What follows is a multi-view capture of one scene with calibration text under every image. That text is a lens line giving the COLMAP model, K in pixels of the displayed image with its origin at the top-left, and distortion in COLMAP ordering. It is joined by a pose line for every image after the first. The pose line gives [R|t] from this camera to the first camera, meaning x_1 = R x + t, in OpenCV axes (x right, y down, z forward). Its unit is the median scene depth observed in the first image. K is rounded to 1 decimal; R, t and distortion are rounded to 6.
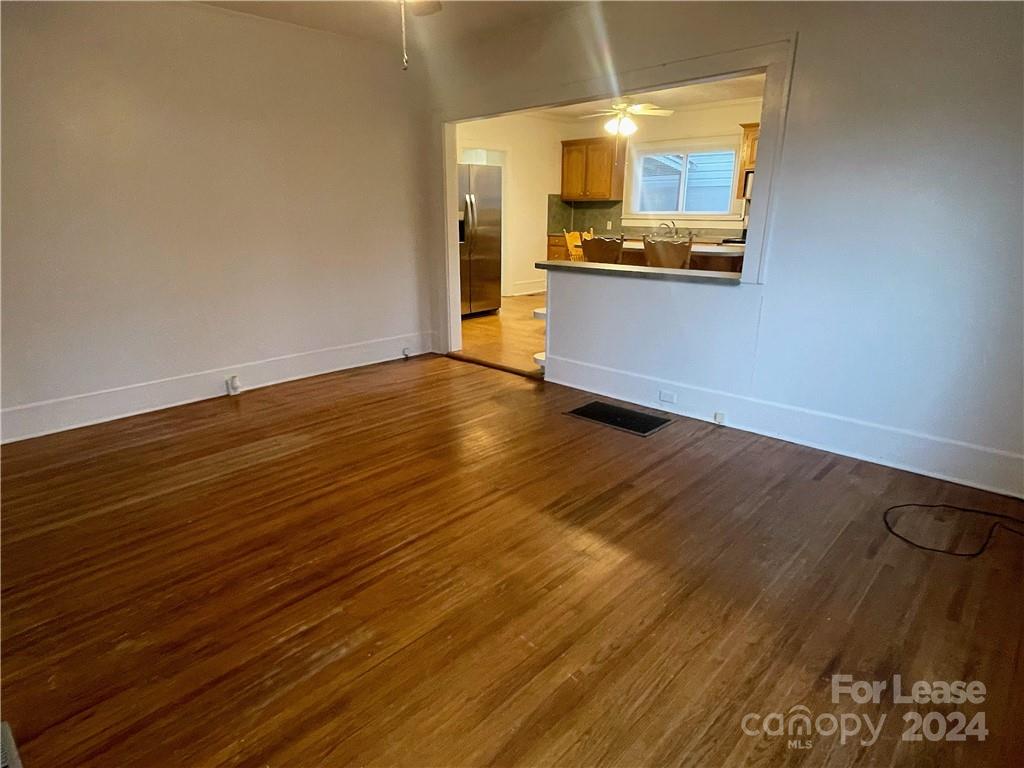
lens RADIAL K [[589.8, 0, 506.8], [0, 589.8, 384.8], [0, 0, 1]] dist [0.004026, 0.000484]
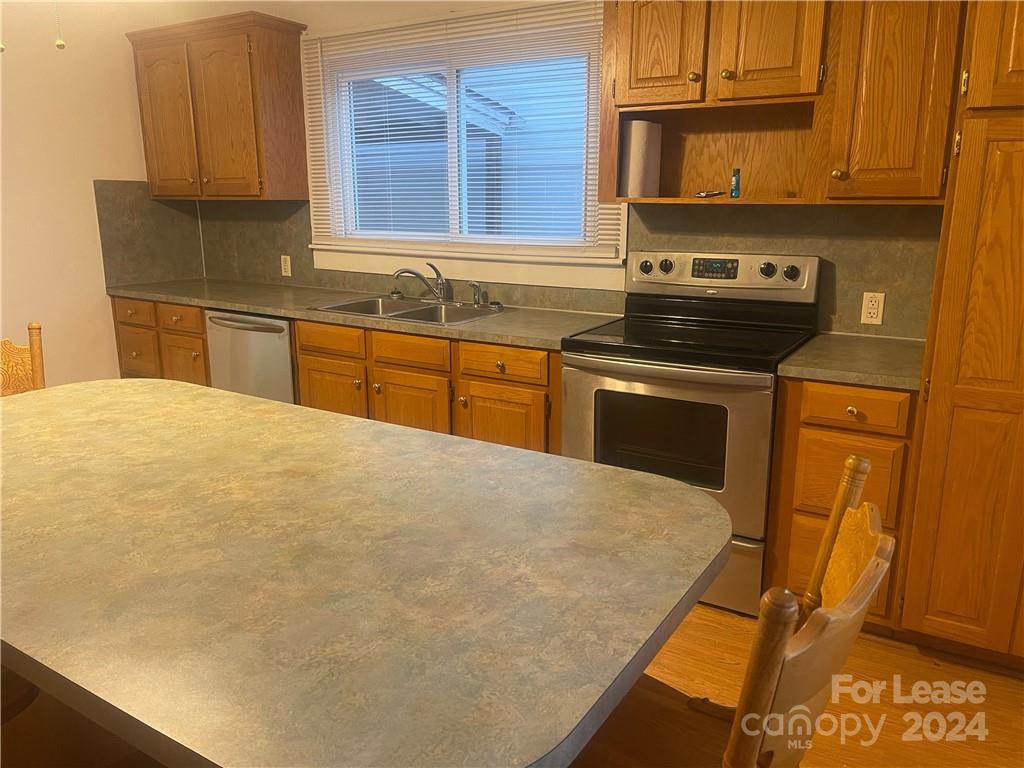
lens RADIAL K [[769.9, 0, 519.1], [0, 769.9, 379.8], [0, 0, 1]] dist [0.066532, -0.078763]
pose [[0.975802, -0.049812, 0.212909, 0.230215], [0.061923, 0.996798, -0.050595, -0.182709], [-0.209707, 0.062555, 0.975761, 0.553577]]
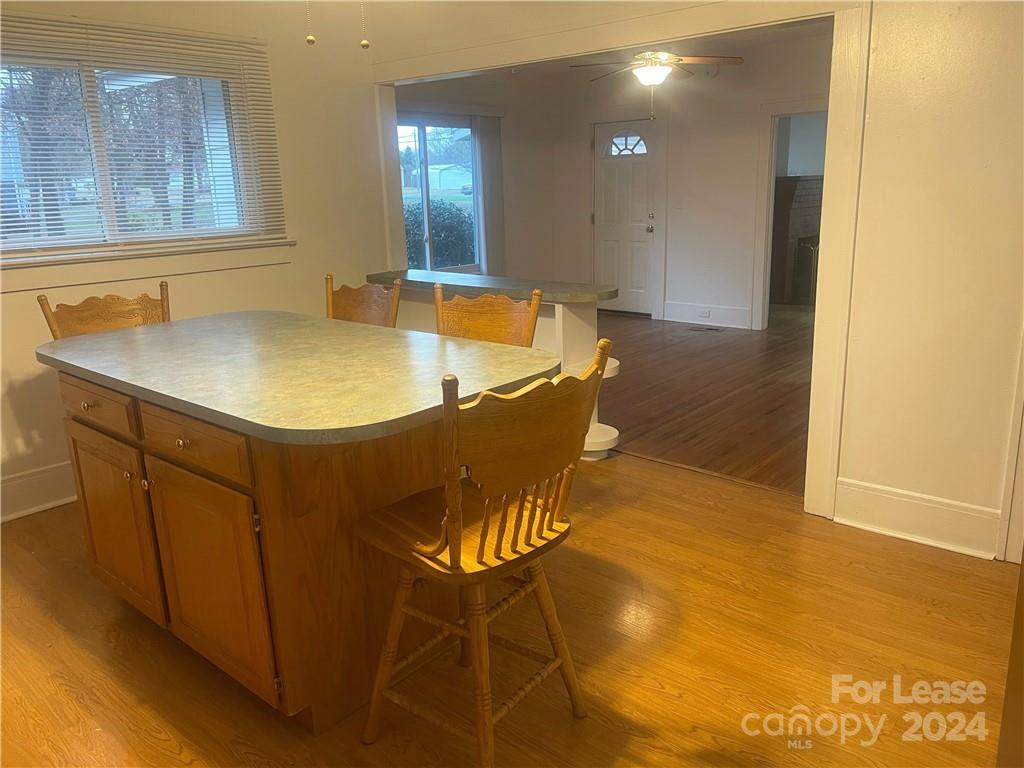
lens RADIAL K [[769.9, 0, 519.1], [0, 769.9, 379.8], [0, 0, 1]] dist [0.066532, -0.078763]
pose [[-0.997868, 0.049986, -0.041952, 0.134854], [0.021608, 0.859693, 0.510354, -0.366467], [0.061577, 0.508360, -0.858941, 1.177126]]
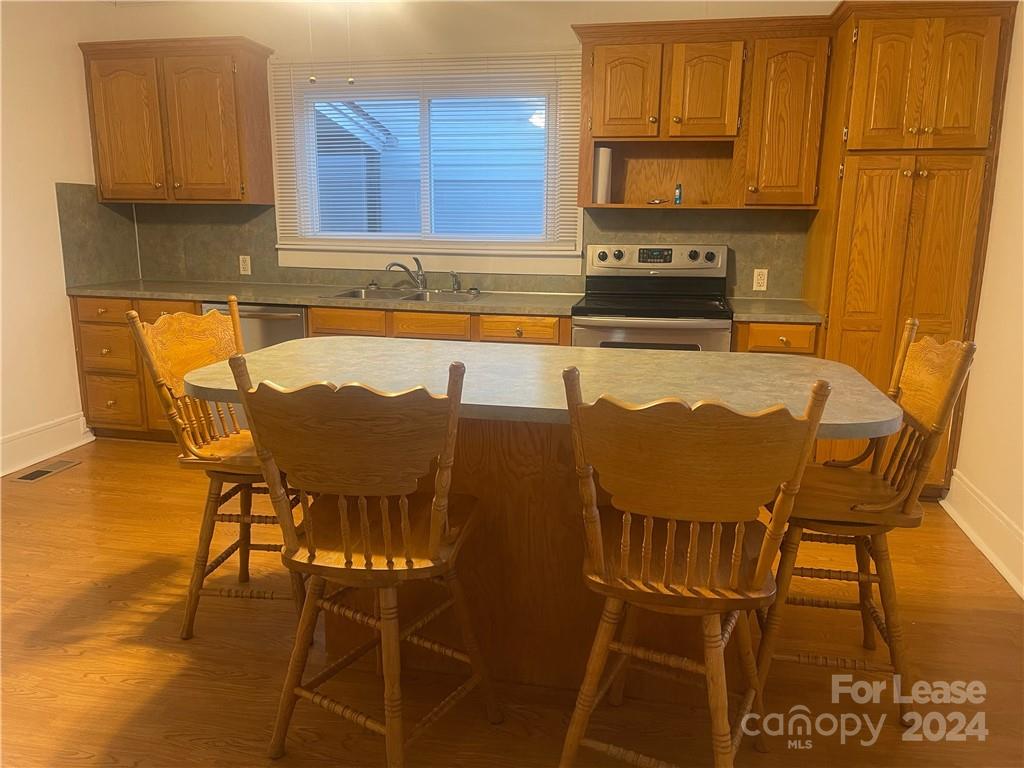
lens RADIAL K [[769.9, 0, 519.1], [0, 769.9, 379.8], [0, 0, 1]] dist [0.066532, -0.078763]
pose [[0.837810, -0.104754, 0.535819, 0.043408], [0.147276, 0.988401, -0.037048, -0.161230], [-0.525723, 0.109952, 0.843520, 0.514363]]
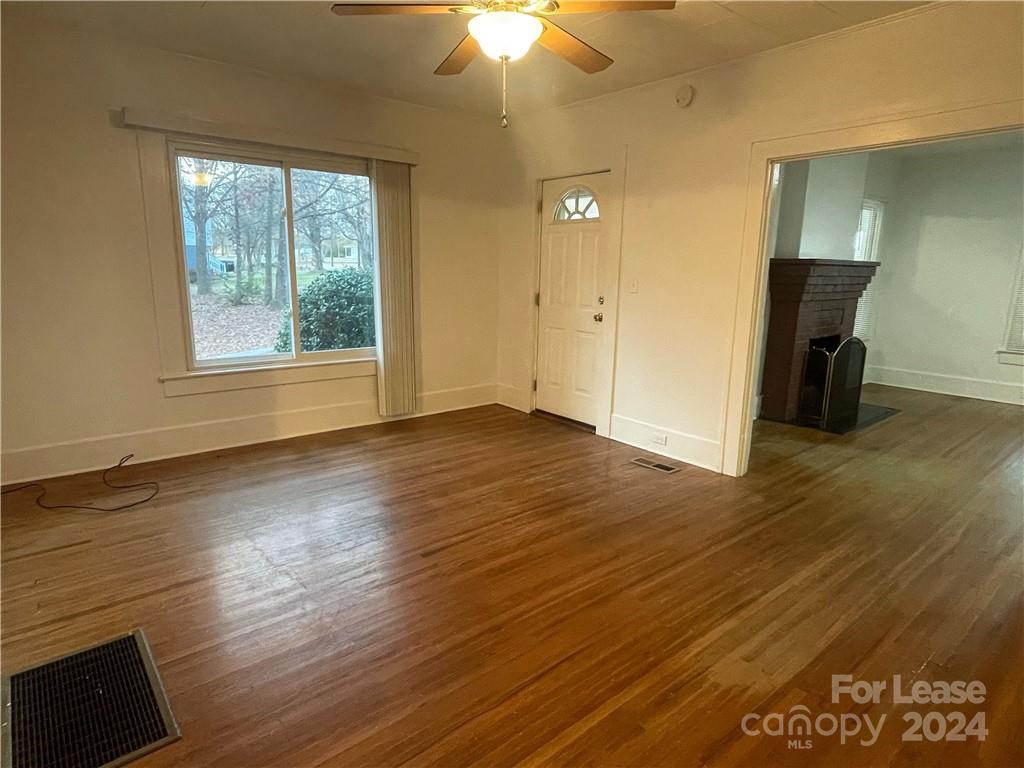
lens RADIAL K [[589.8, 0, 506.8], [0, 589.8, 384.8], [0, 0, 1]] dist [0.004026, 0.000484]
pose [[-0.993900, -0.029659, 0.106224, -0.098514], [0.023766, 0.882936, 0.468892, -0.206899], [-0.107696, 0.468556, -0.876845, 0.693555]]
